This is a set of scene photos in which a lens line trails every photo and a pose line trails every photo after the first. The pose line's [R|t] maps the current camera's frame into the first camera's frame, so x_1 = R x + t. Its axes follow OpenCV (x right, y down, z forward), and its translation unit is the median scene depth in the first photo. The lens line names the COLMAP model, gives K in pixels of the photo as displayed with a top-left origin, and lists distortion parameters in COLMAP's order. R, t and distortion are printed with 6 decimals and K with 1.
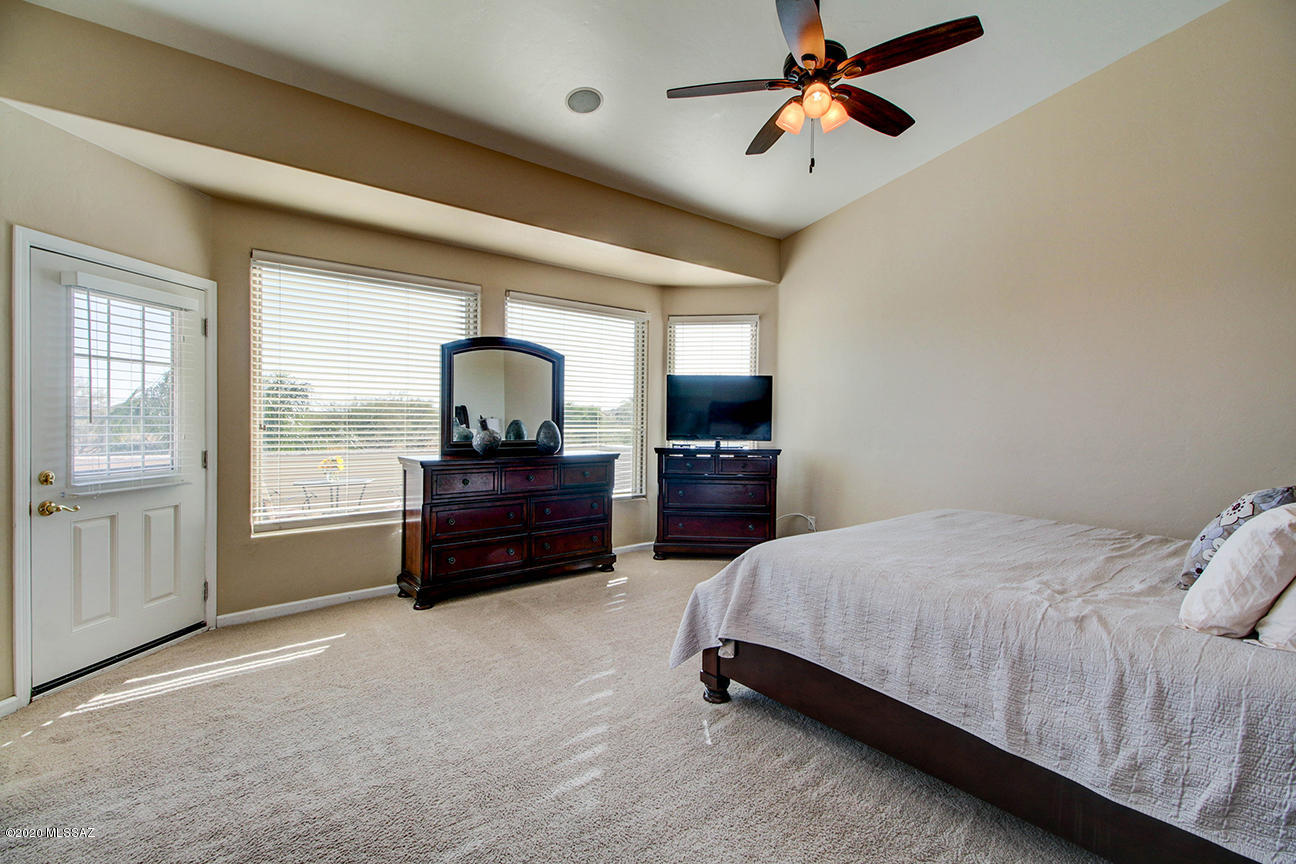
lens RADIAL K [[610.5, 0, 647.3], [0, 610.5, 425.7], [0, 0, 1]] dist [0.011504, -0.000312]
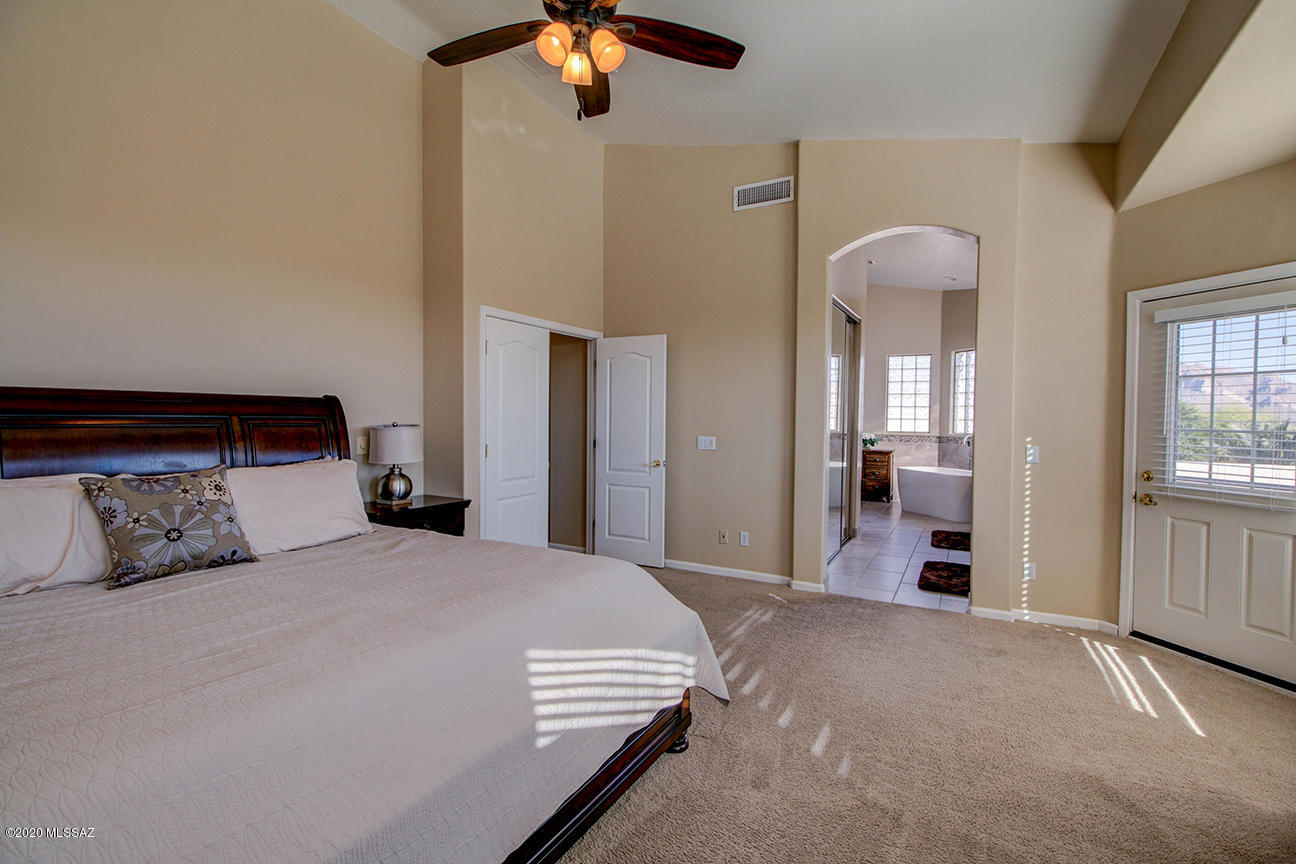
lens RADIAL K [[610.5, 0, 647.3], [0, 610.5, 425.7], [0, 0, 1]] dist [0.011504, -0.000312]
pose [[-0.934525, -0.019506, -0.355364, 0.448010], [-0.030116, 0.999250, 0.024350, -0.019273], [0.354622, 0.033457, -0.934411, 1.742896]]
